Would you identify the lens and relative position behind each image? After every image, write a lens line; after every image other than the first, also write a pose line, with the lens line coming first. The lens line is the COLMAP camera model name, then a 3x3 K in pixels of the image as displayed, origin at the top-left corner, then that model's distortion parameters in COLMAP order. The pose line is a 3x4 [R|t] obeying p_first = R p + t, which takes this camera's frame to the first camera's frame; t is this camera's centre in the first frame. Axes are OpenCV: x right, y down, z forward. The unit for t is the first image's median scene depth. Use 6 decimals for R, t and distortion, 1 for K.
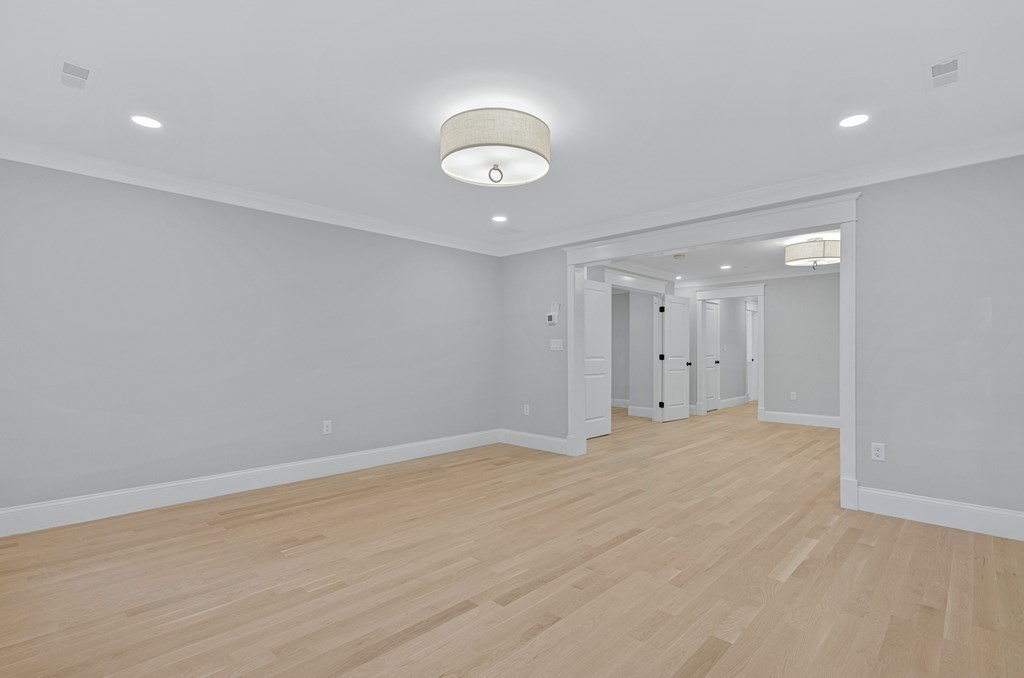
lens RADIAL K [[478.3, 0, 510.5], [0, 478.3, 341.2], [0, 0, 1]] dist [-0.006952, 0.001655]
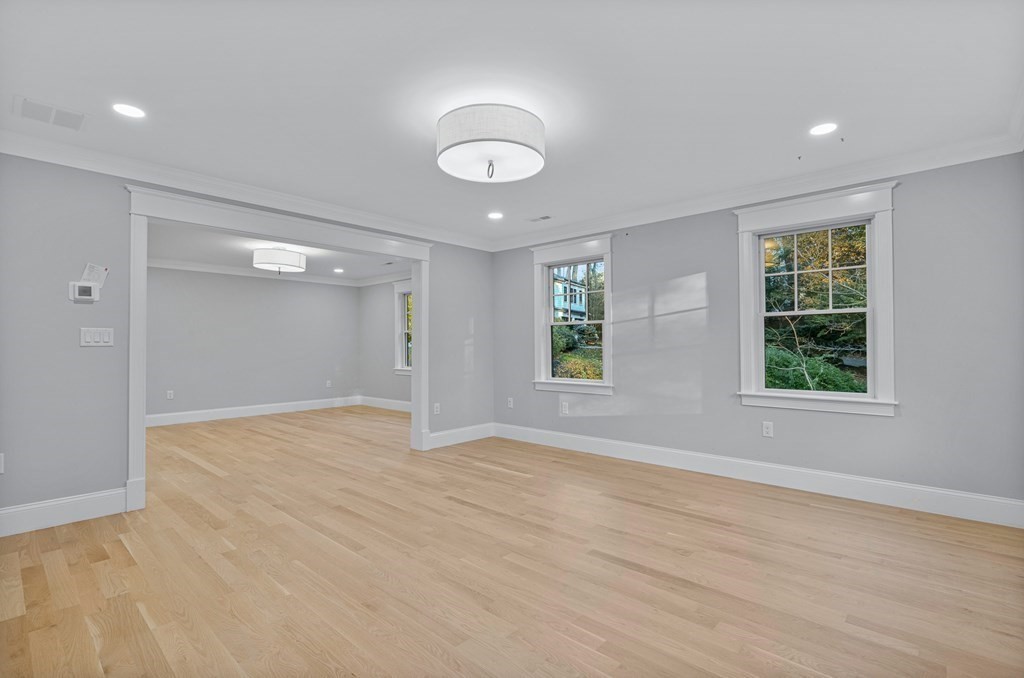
lens RADIAL K [[478.3, 0, 508.7], [0, 478.3, 336.3], [0, 0, 1]] dist [-0.006952, 0.001655]
pose [[-0.038598, 0.020197, 0.999051, -0.824481], [-0.016251, 0.999651, -0.020837, 0.016610], [-0.999123, -0.017040, -0.038256, 0.799325]]
